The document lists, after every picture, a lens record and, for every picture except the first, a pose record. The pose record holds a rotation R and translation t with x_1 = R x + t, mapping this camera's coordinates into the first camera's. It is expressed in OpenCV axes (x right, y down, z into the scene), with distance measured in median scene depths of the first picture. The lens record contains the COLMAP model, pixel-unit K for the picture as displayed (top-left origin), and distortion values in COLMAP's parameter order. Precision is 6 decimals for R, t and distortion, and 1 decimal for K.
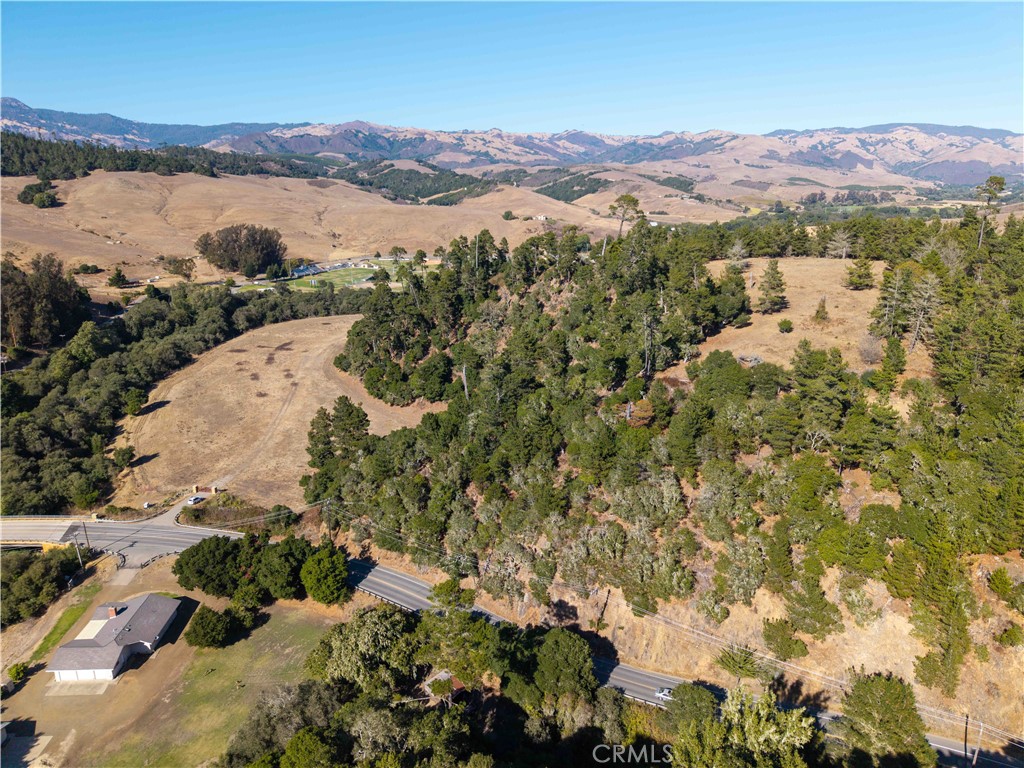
lens RADIAL K [[691.0, 0, 515.4], [0, 691.0, 381.9], [0, 0, 1]] dist [0.013875, -0.011617]
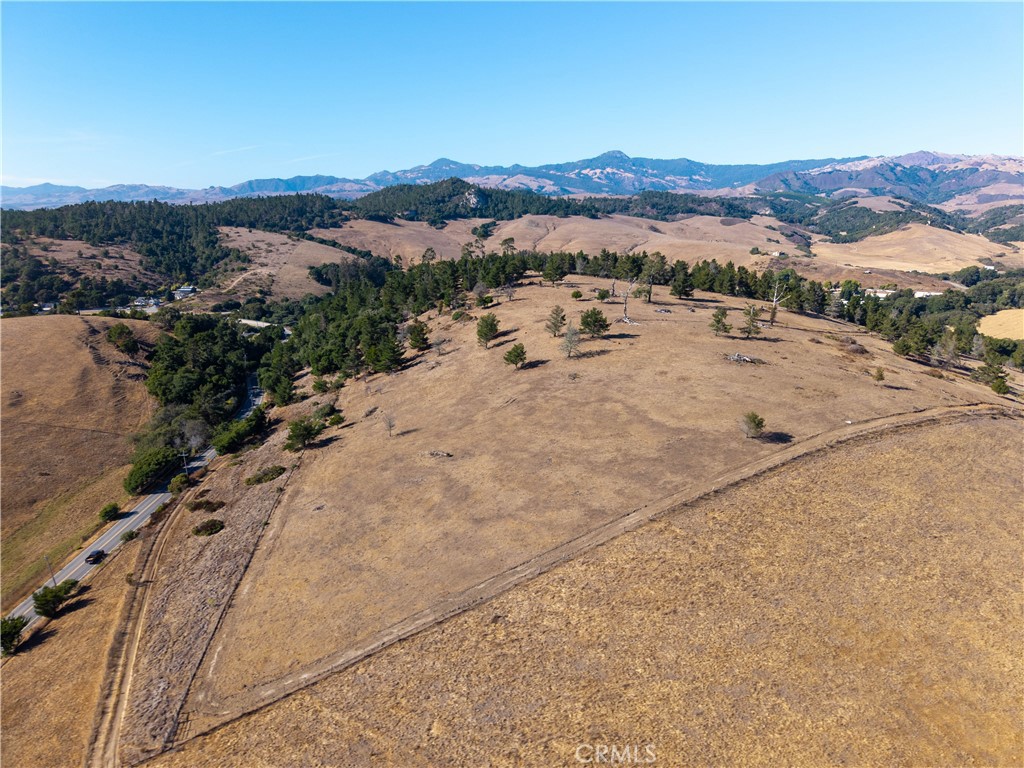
lens RADIAL K [[691.0, 0, 514.0], [0, 691.0, 380.9], [0, 0, 1]] dist [0.013875, -0.011617]
pose [[0.721903, 0.164009, -0.672277, 0.217875], [-0.194908, 0.980366, 0.029874, 0.011050], [0.663978, 0.109466, 0.739696, -0.061043]]
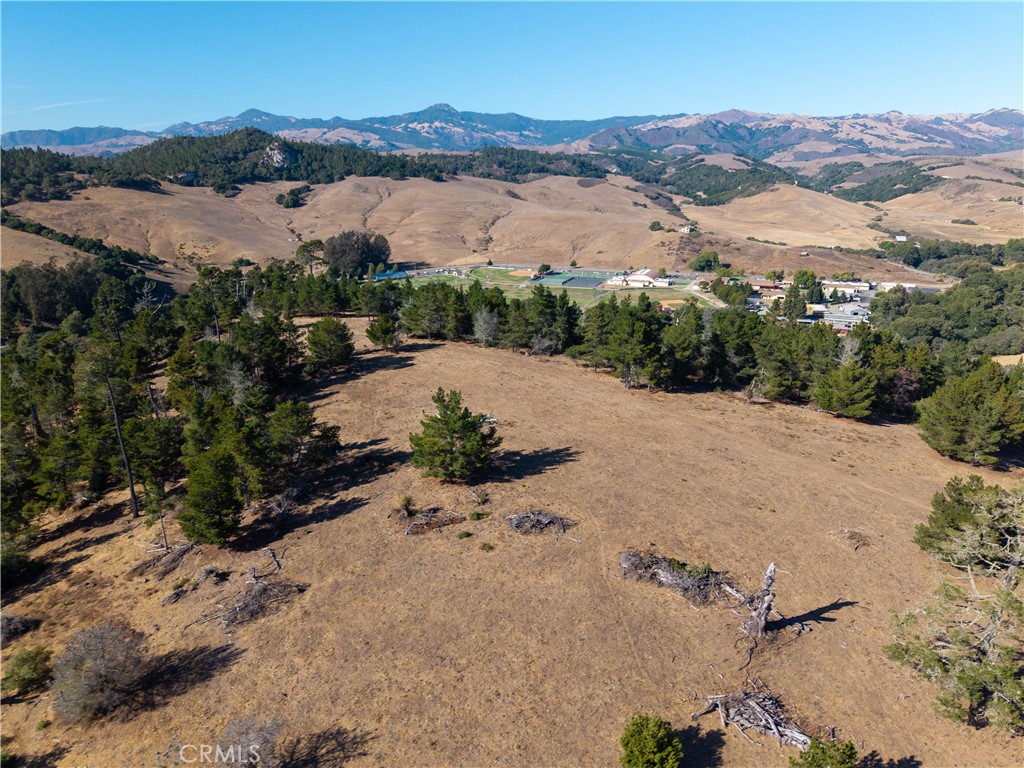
lens RADIAL K [[691.0, 0, 514.6], [0, 691.0, 382.7], [0, 0, 1]] dist [0.013875, -0.011617]
pose [[0.864698, 0.146302, -0.480514, 0.124129], [-0.138727, 0.988992, 0.051474, -0.021530], [0.482755, 0.022151, 0.875475, 0.037414]]
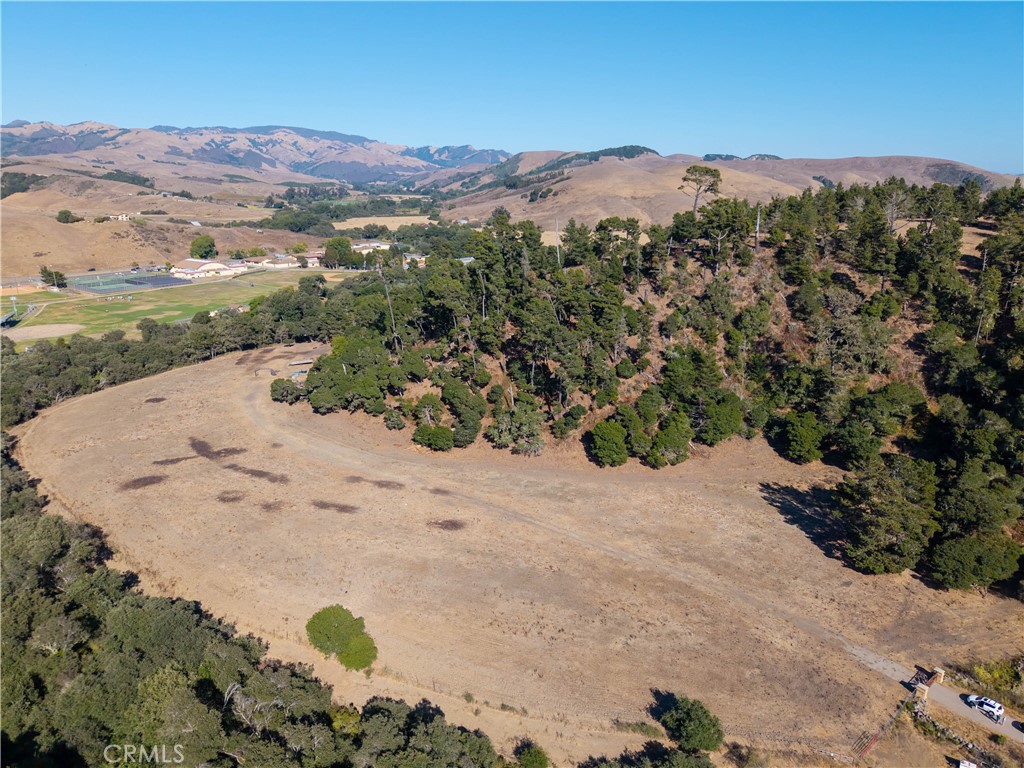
lens RADIAL K [[691.0, 0, 515.3], [0, 691.0, 383.3], [0, 0, 1]] dist [0.013875, -0.011617]
pose [[0.685614, -0.208206, 0.697556, -0.091710], [0.206621, 0.974476, 0.087776, -0.017061], [-0.698027, 0.083949, 0.711134, 0.075940]]
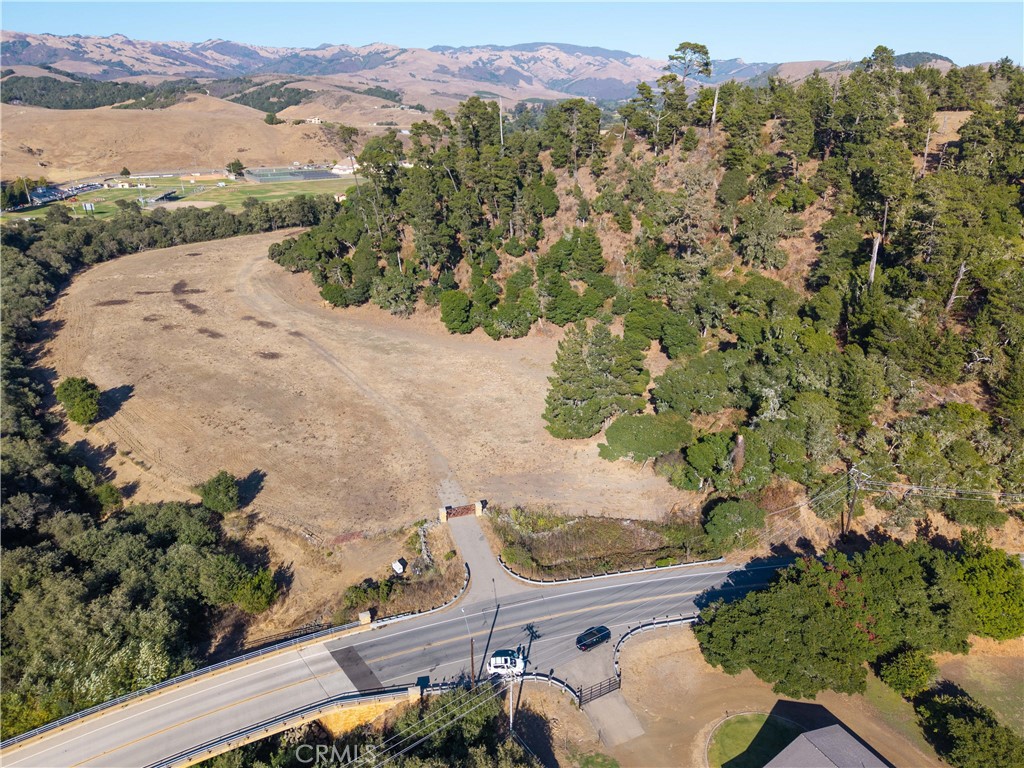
lens RADIAL K [[691.0, 0, 516.5], [0, 691.0, 382.1], [0, 0, 1]] dist [0.013875, -0.011617]
pose [[0.896171, -0.171923, 0.409048, -0.057076], [0.128681, 0.982966, 0.131218, -0.001508], [-0.424640, -0.064957, 0.903029, 0.044478]]
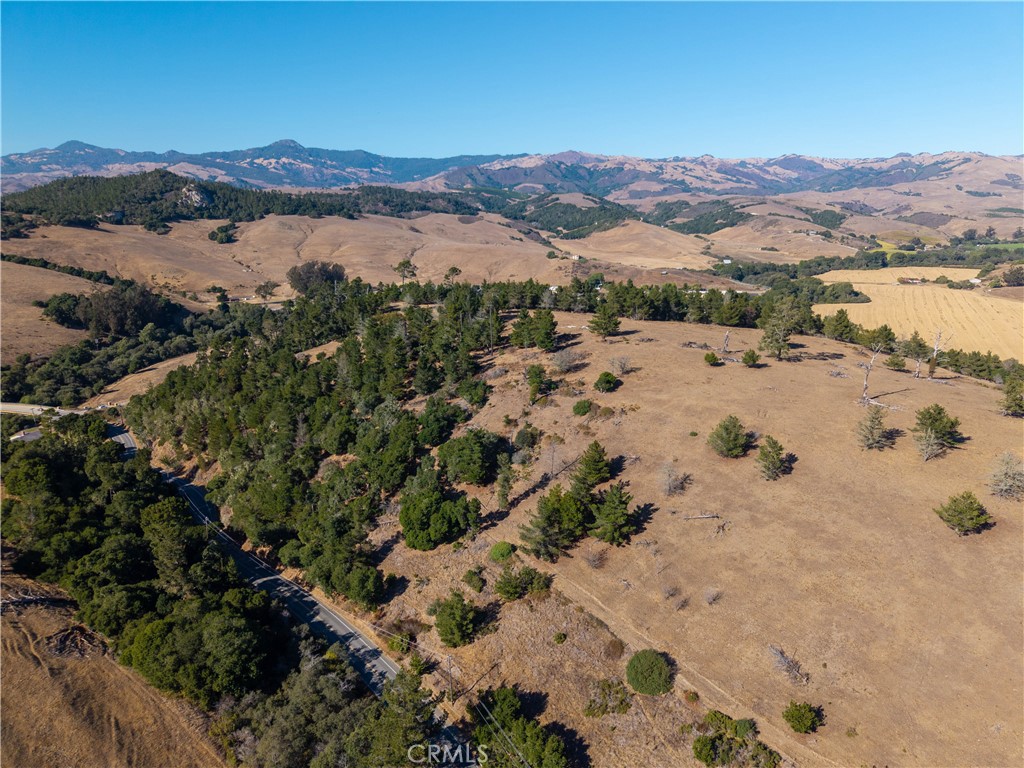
lens RADIAL K [[691.0, 0, 515.7], [0, 691.0, 383.2], [0, 0, 1]] dist [0.013875, -0.011617]
pose [[0.952539, 0.075099, -0.295007, 0.121084], [-0.084148, 0.996289, -0.018082, 0.002603], [0.292554, 0.042048, 0.955324, -0.058796]]
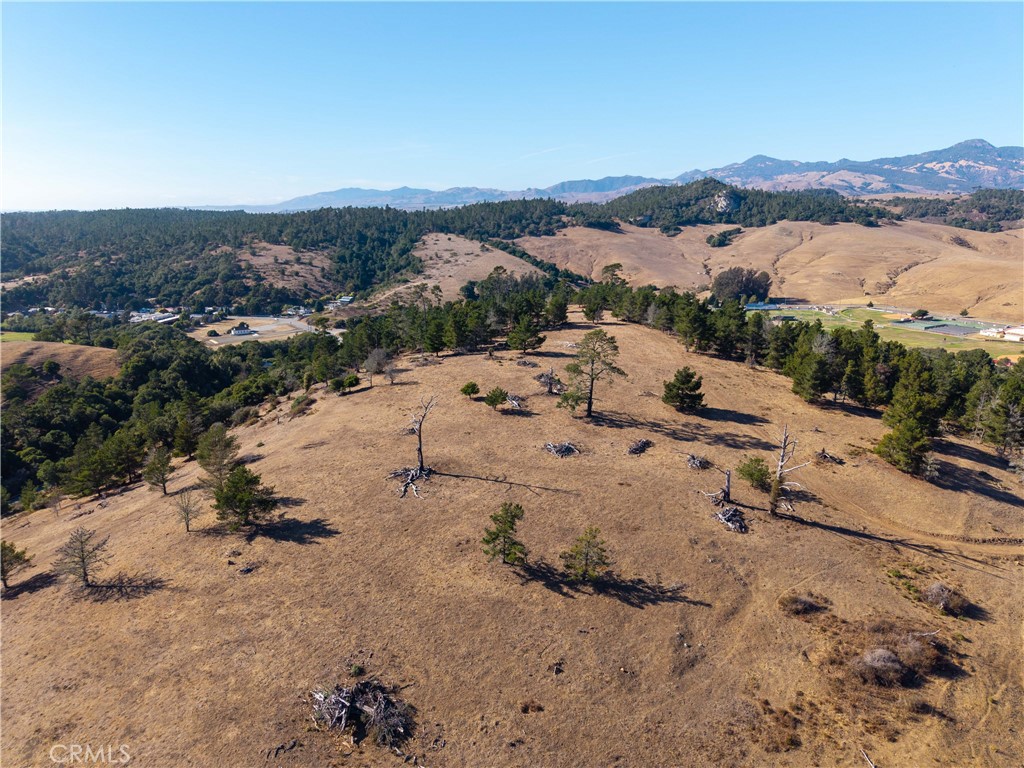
lens RADIAL K [[691.0, 0, 515.6], [0, 691.0, 384.1], [0, 0, 1]] dist [0.013875, -0.011617]
pose [[0.366424, 0.226276, -0.902515, 0.205308], [-0.264289, 0.955337, 0.132218, -0.021378], [0.892124, 0.190077, 0.409861, 0.031379]]
